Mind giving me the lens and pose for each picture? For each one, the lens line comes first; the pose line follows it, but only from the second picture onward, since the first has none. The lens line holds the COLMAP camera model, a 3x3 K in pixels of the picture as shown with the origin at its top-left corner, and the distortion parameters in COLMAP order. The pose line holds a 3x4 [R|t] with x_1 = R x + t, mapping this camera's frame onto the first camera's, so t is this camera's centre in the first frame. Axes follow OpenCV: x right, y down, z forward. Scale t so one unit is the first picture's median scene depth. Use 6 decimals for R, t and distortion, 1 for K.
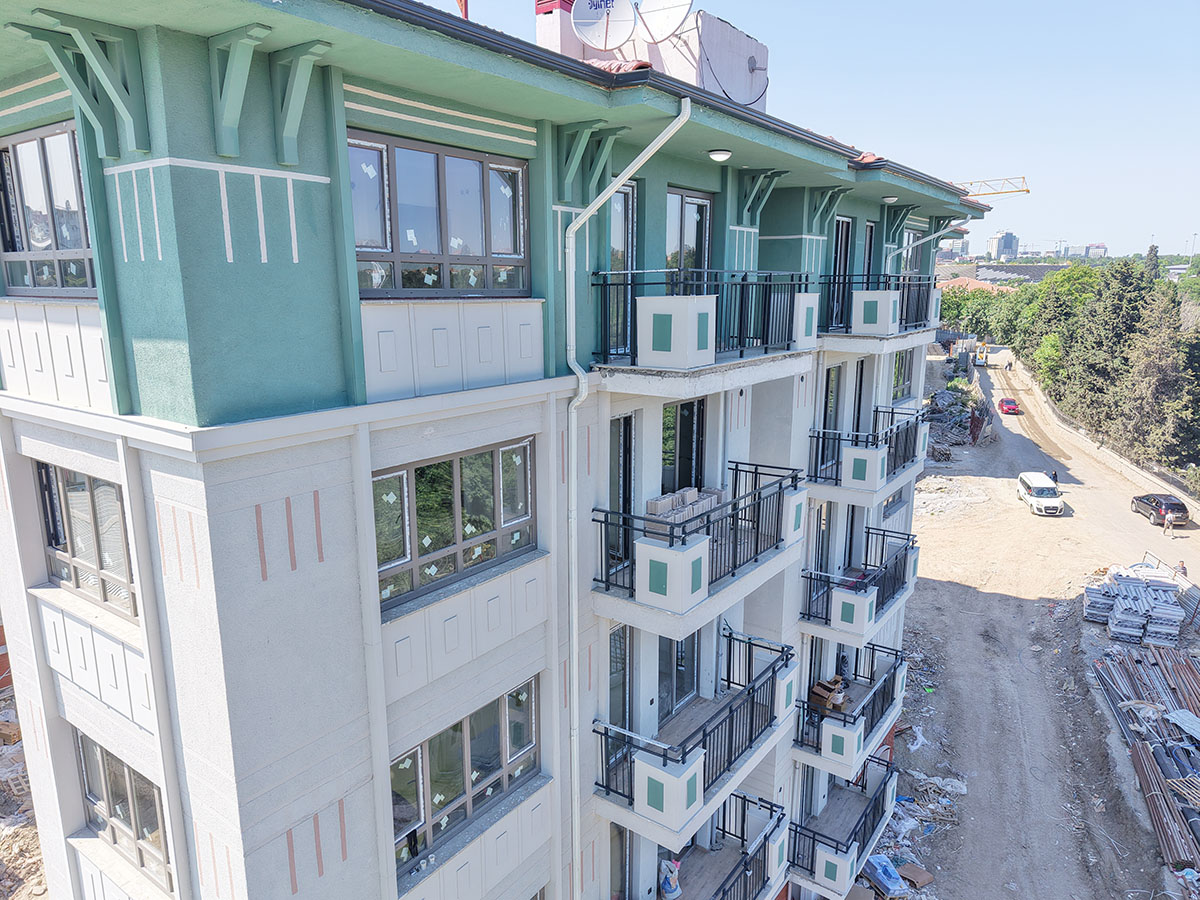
lens RADIAL K [[800.2, 0, 597.1], [0, 800.2, 454.4], [0, 0, 1]] dist [0.030342, -0.029477]
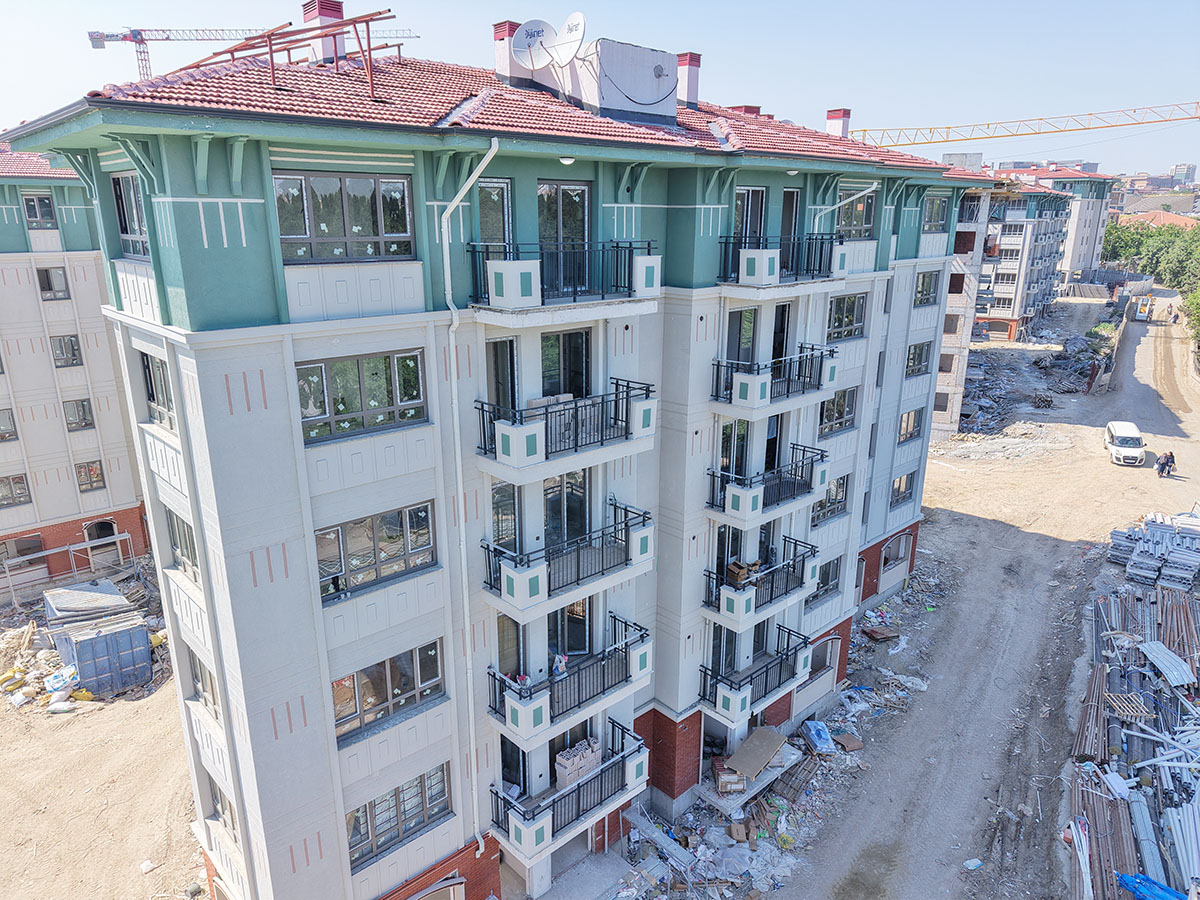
lens RADIAL K [[800.2, 0, 597.1], [0, 800.2, 454.4], [0, 0, 1]] dist [0.030342, -0.029477]
pose [[0.980909, 0.057442, -0.185790, 0.365560], [-0.042374, 0.995558, 0.084079, 0.024040], [0.189794, -0.074601, 0.978986, -0.326653]]
